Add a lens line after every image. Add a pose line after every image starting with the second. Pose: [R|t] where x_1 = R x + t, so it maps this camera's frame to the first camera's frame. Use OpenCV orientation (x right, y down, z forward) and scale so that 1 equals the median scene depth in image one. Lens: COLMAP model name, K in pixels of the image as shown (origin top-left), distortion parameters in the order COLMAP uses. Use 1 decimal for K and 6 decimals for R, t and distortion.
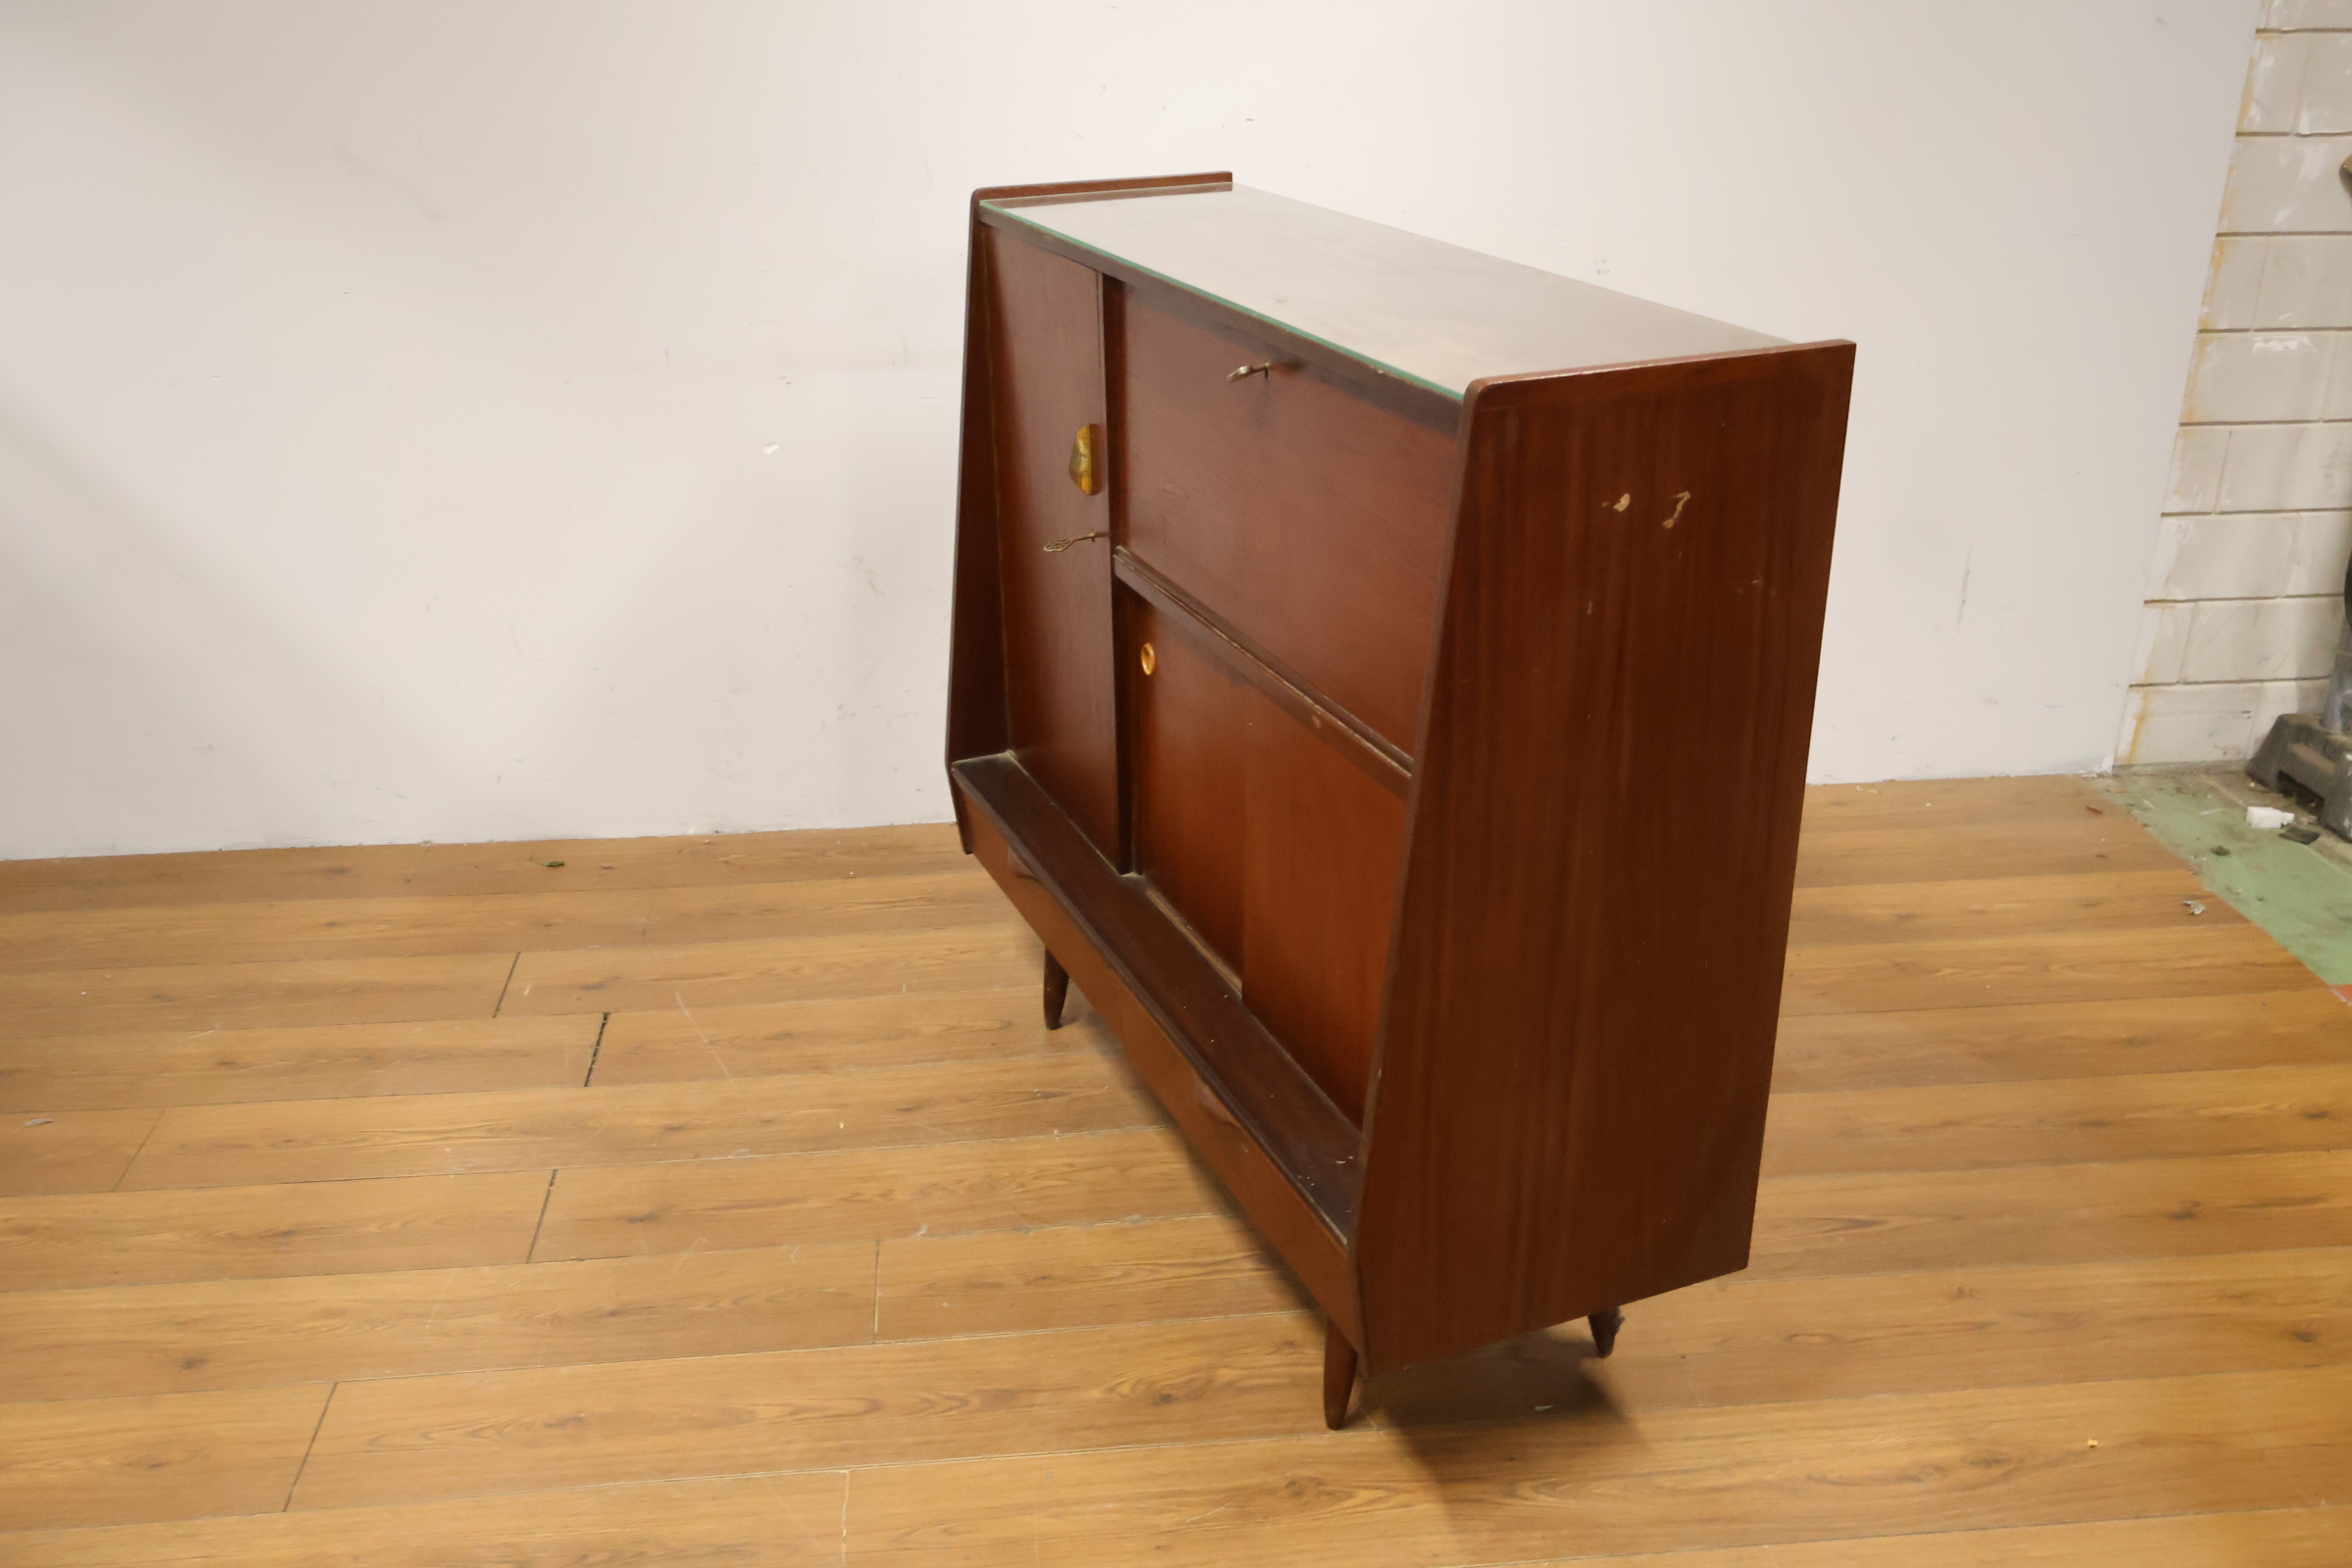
lens RADIAL K [[2178.7, 0, 1190.8], [0, 2178.7, 795.0], [0, 0, 1]] dist [0.012686, 0.007682]
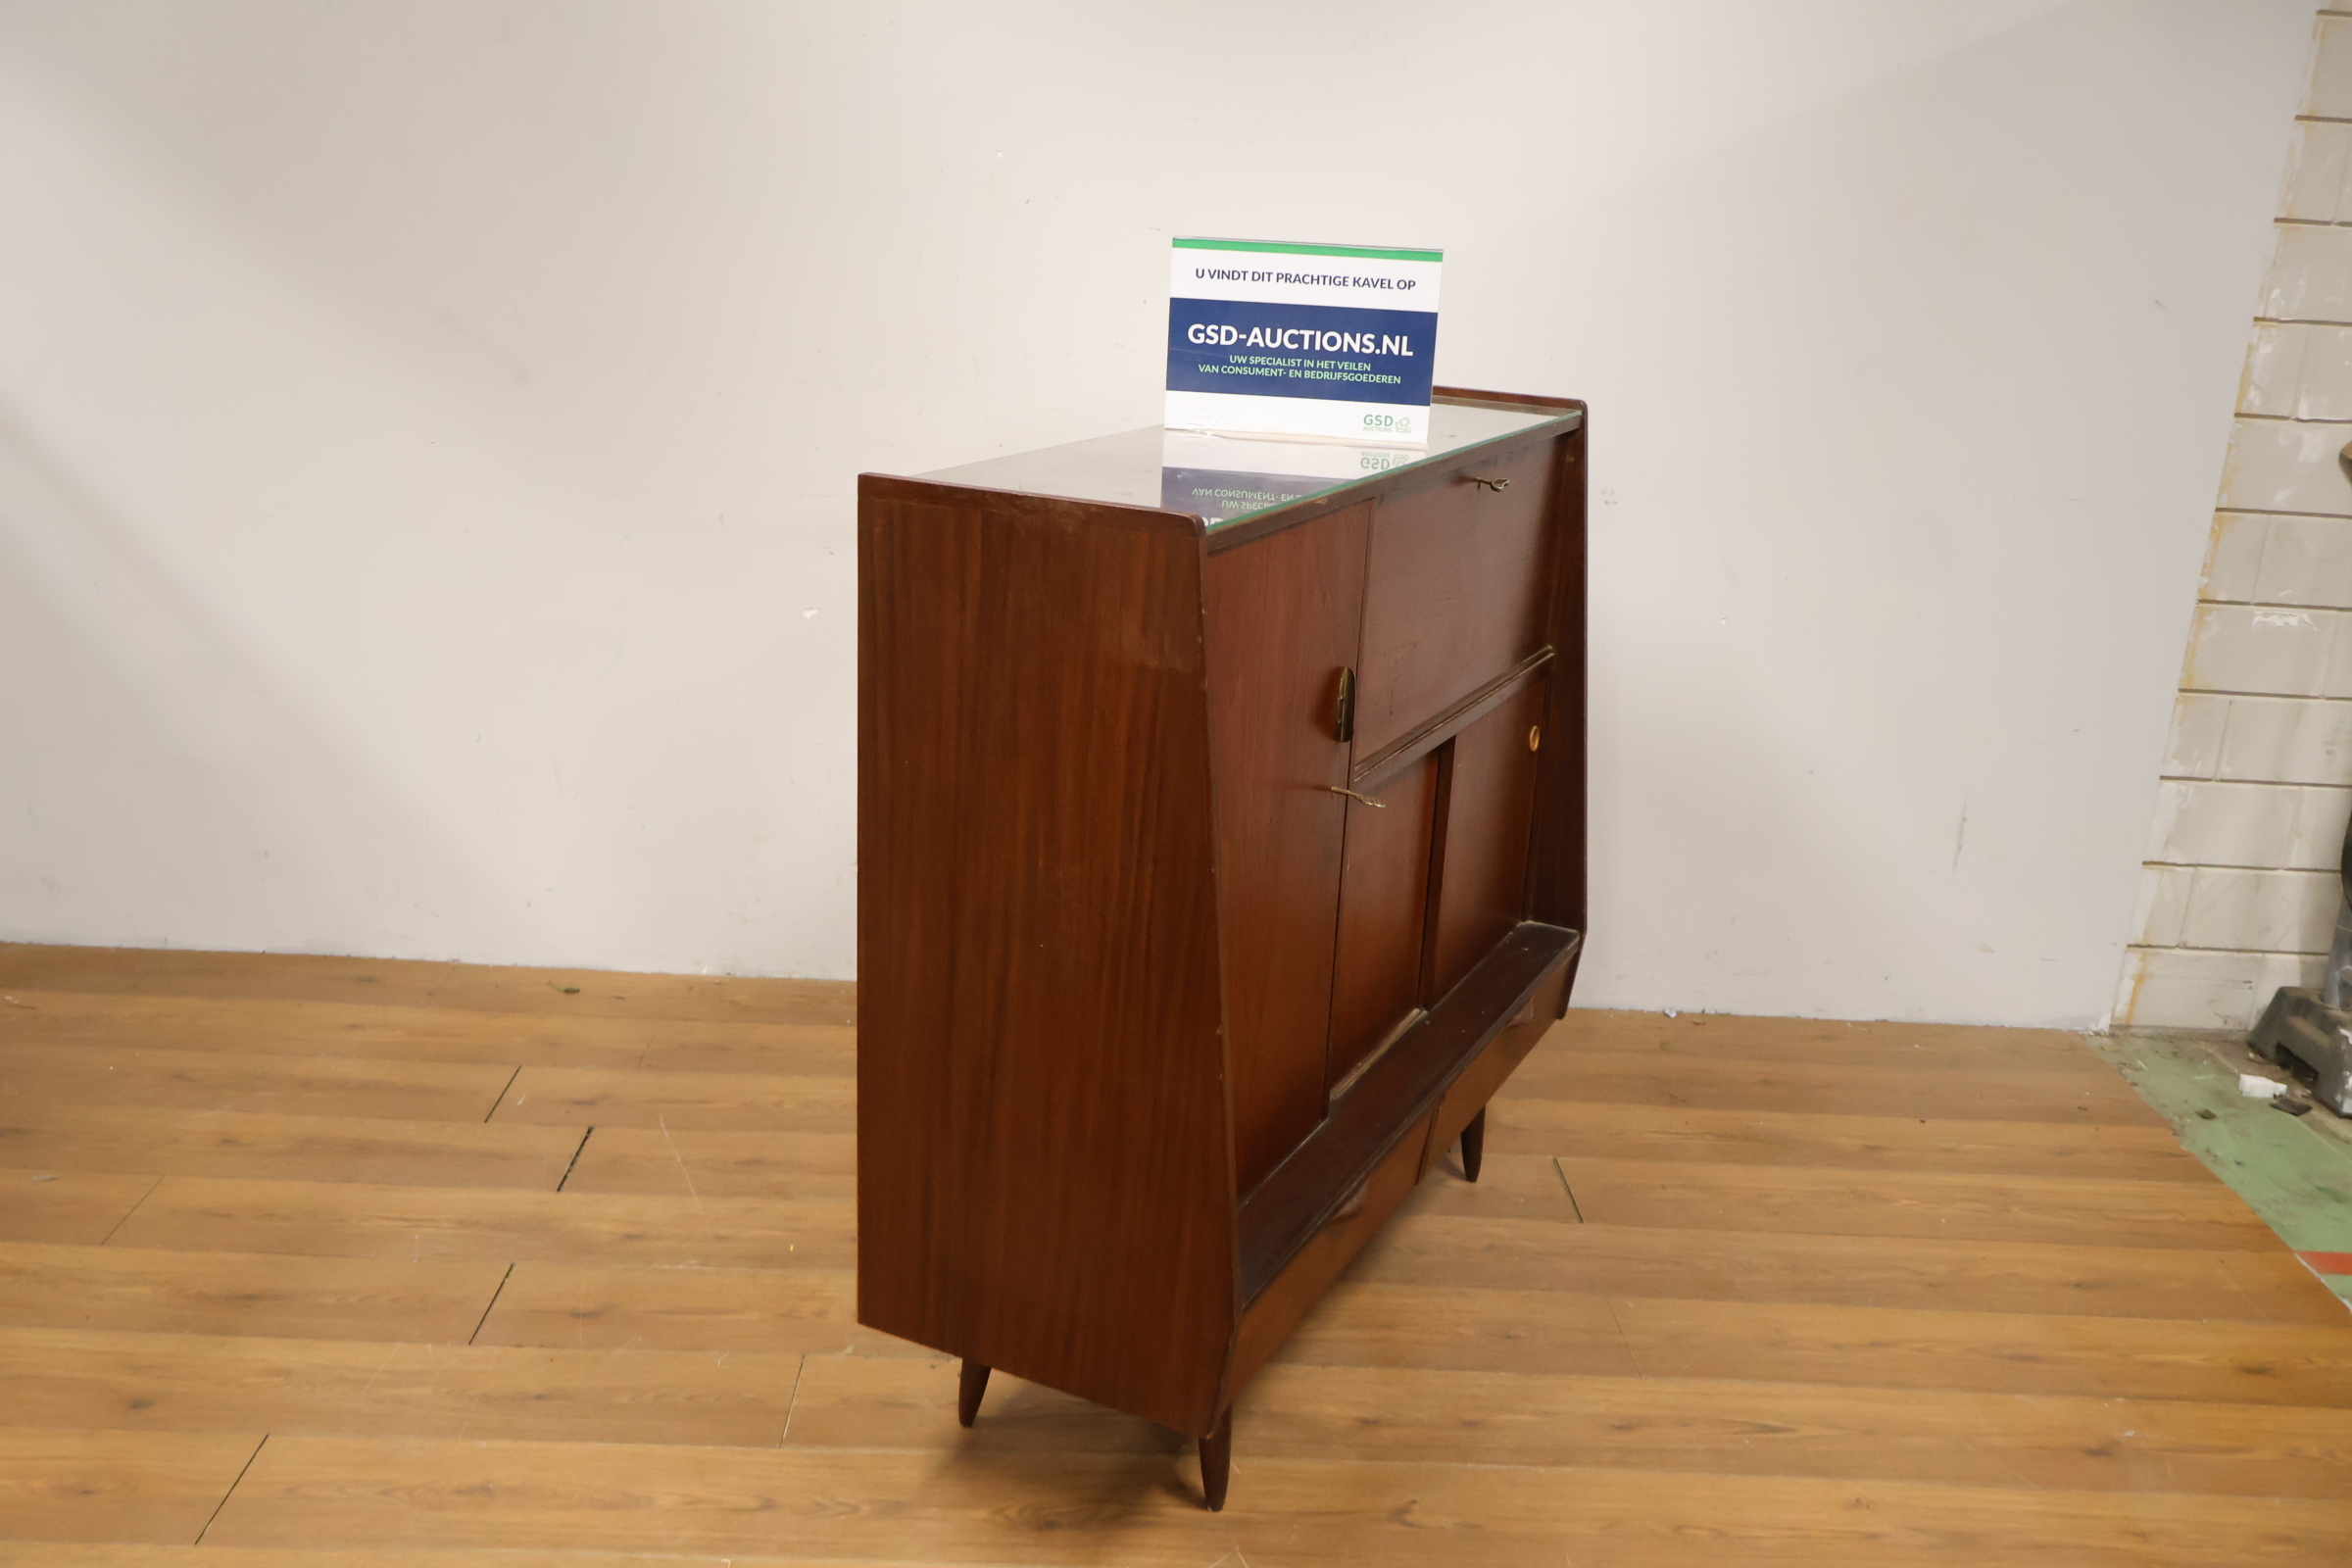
lens RADIAL K [[2181.2, 0, 1173.5], [0, 2181.2, 793.9], [0, 0, 1]] dist [0.015019, -0.001719]
pose [[0.995143, 0.075022, -0.063742, 0.058616], [-0.081619, 0.990781, -0.108126, 0.029283], [0.055043, 0.112803, 0.992092, -0.036139]]
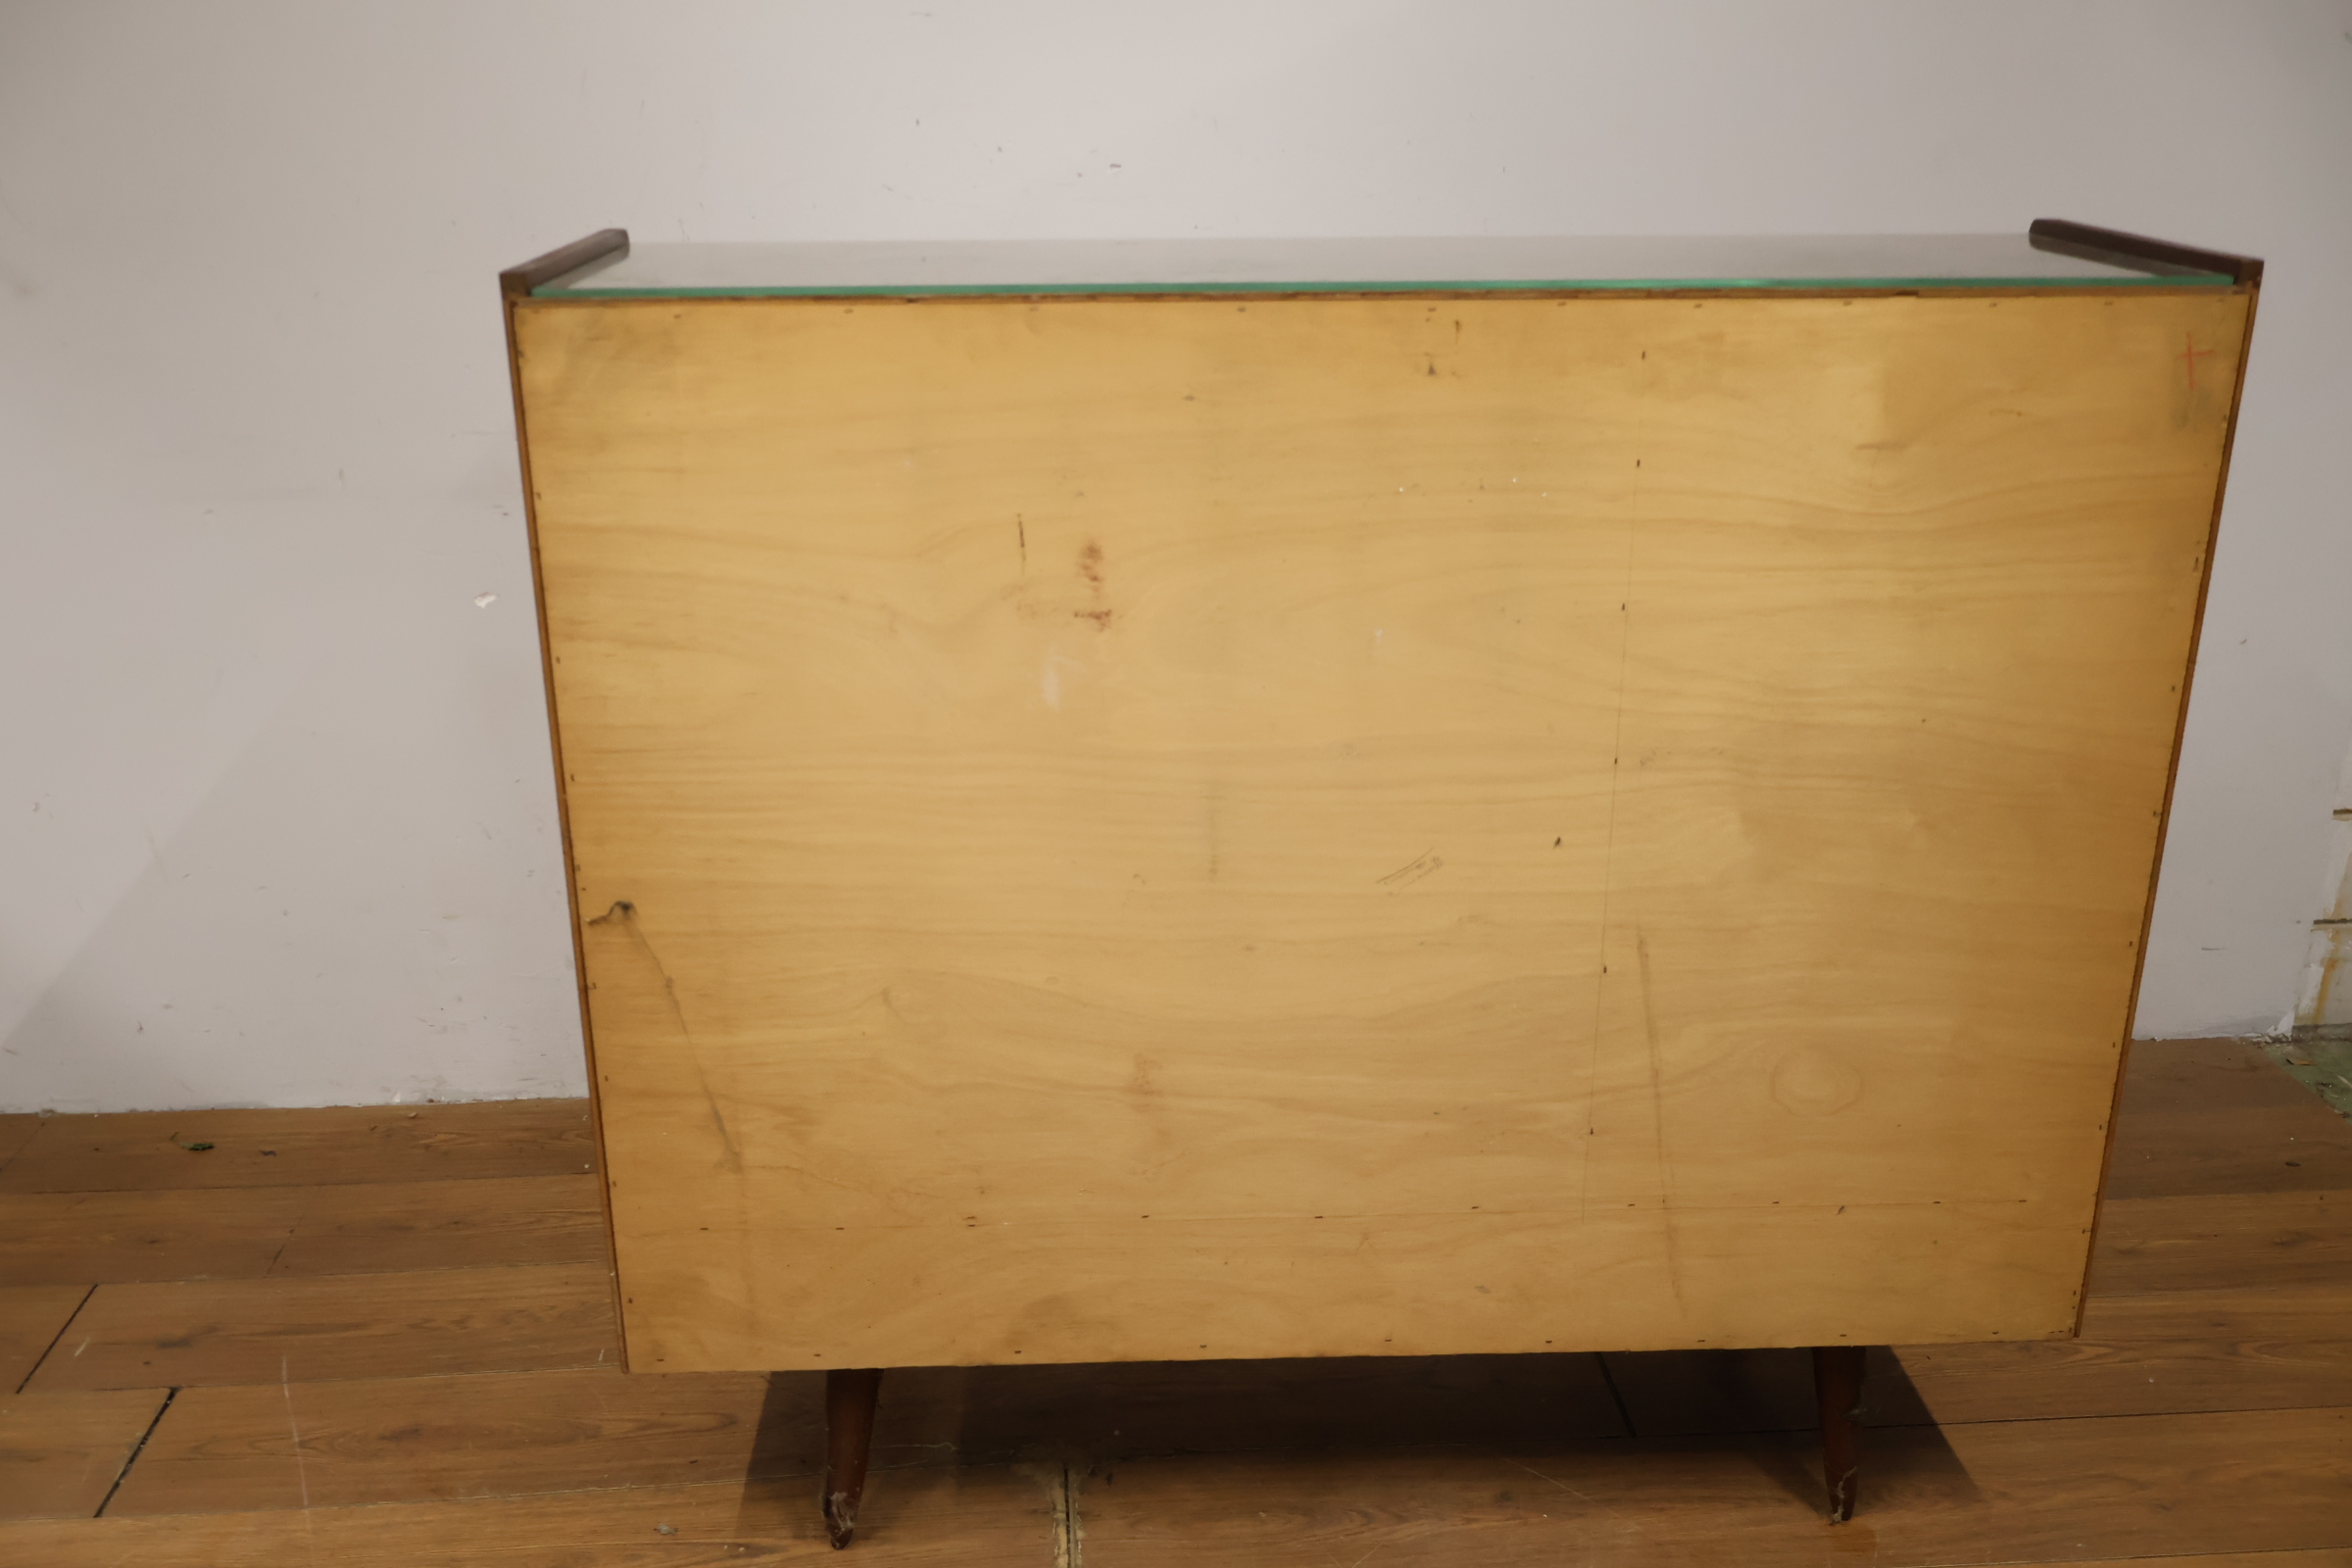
lens RADIAL K [[2166.5, 0, 1173.7], [0, 2166.5, 784.7], [0, 0, 1]] dist [0.005758, 0.003812]
pose [[0.999147, 0.007895, -0.040544, 0.076801], [-0.010803, 0.997345, -0.072014, -0.044516], [0.039868, 0.072390, 0.996579, 0.269482]]
